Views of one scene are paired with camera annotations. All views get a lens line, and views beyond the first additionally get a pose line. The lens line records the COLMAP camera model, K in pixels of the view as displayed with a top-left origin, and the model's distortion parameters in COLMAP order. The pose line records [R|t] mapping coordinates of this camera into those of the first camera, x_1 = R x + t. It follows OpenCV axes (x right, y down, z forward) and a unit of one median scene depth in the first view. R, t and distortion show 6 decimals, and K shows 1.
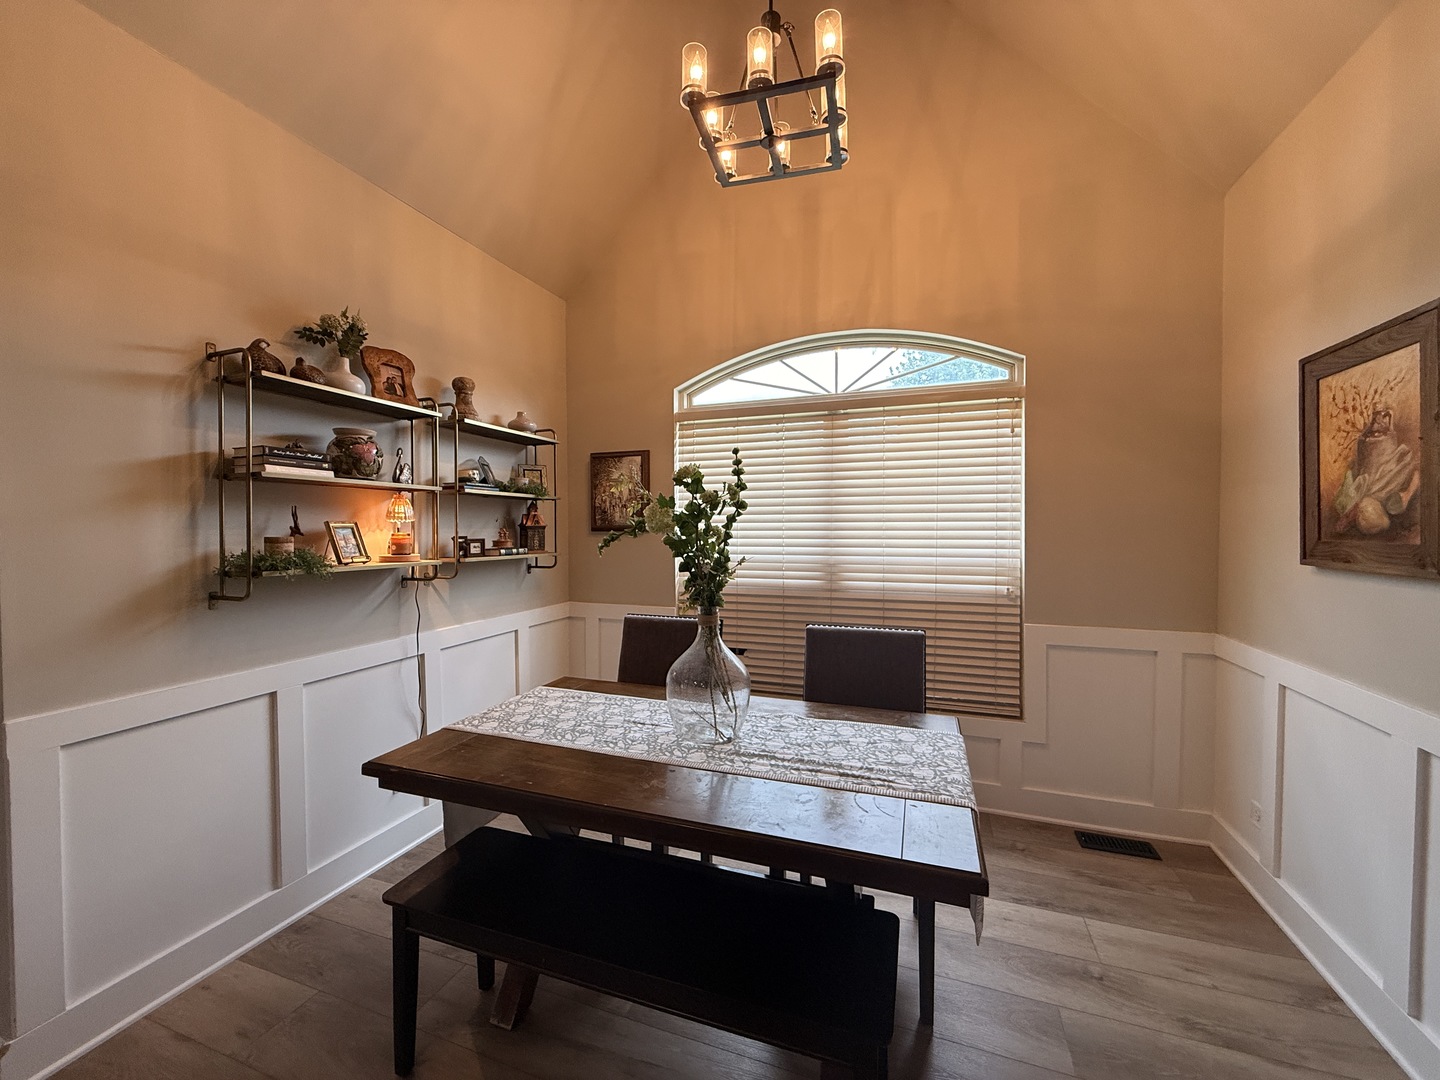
lens RADIAL K [[573.7, 0, 715.8], [0, 573.7, 542.6], [0, 0, 1]] dist [0.001748, -0.000057]
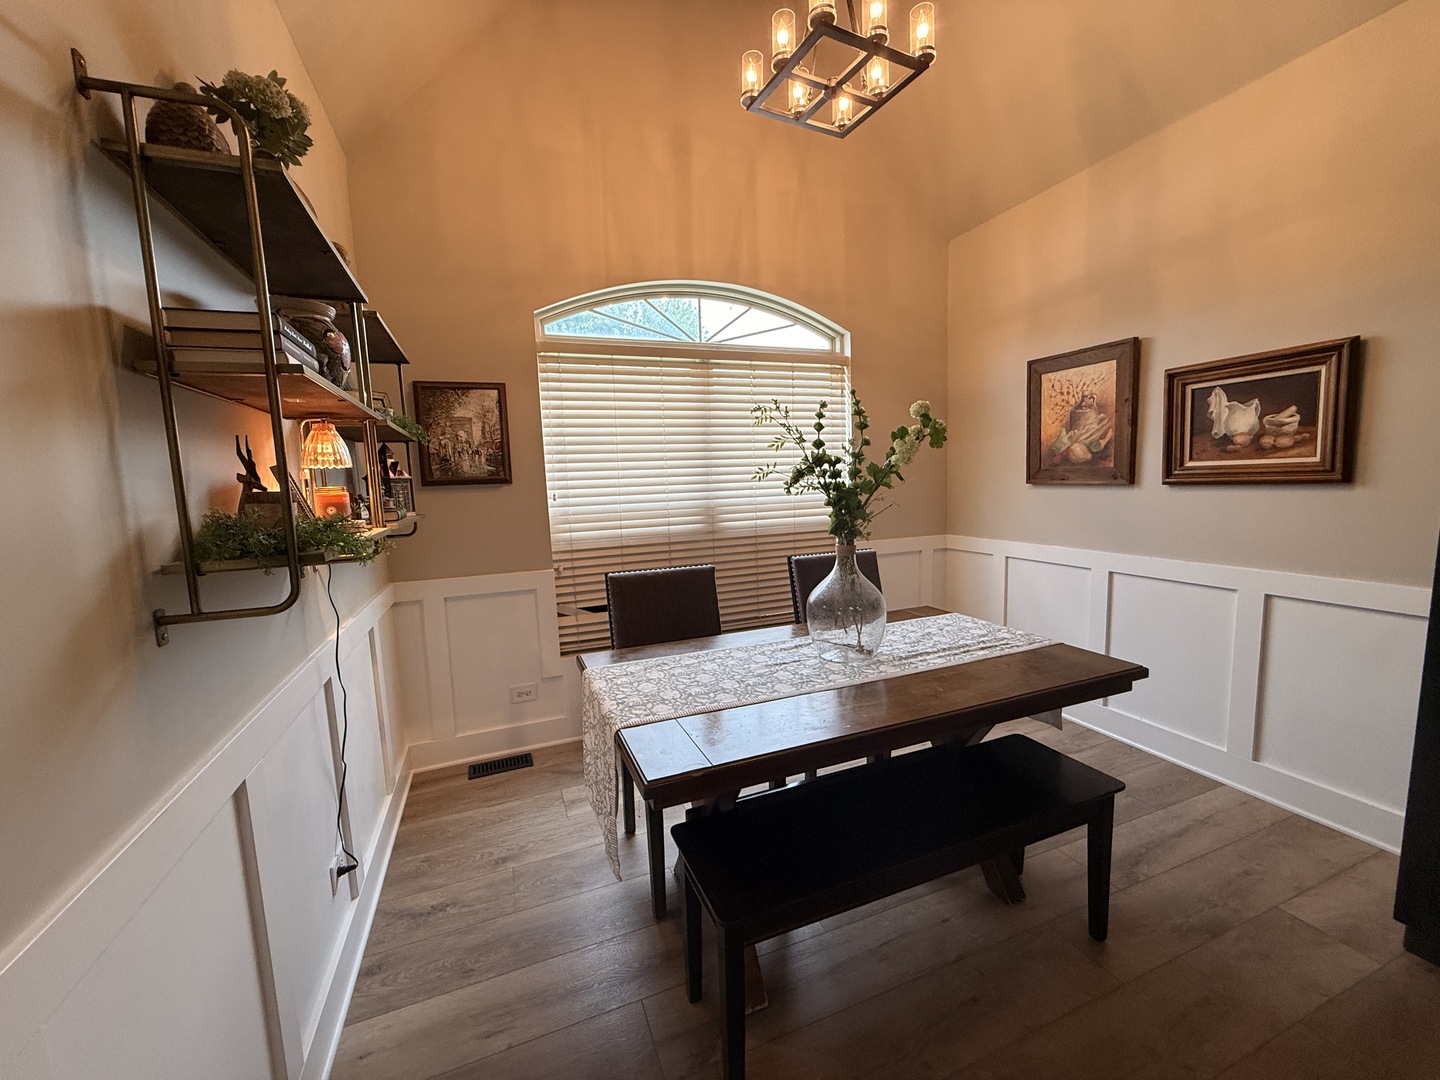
lens RADIAL K [[573.7, 0, 715.8], [0, 573.7, 542.6], [0, 0, 1]] dist [0.001748, -0.000057]
pose [[0.748694, -0.098837, 0.655506, -0.850498], [0.050683, 0.994463, 0.092056, 0.008794], [-0.660975, -0.035699, 0.749558, 0.339290]]
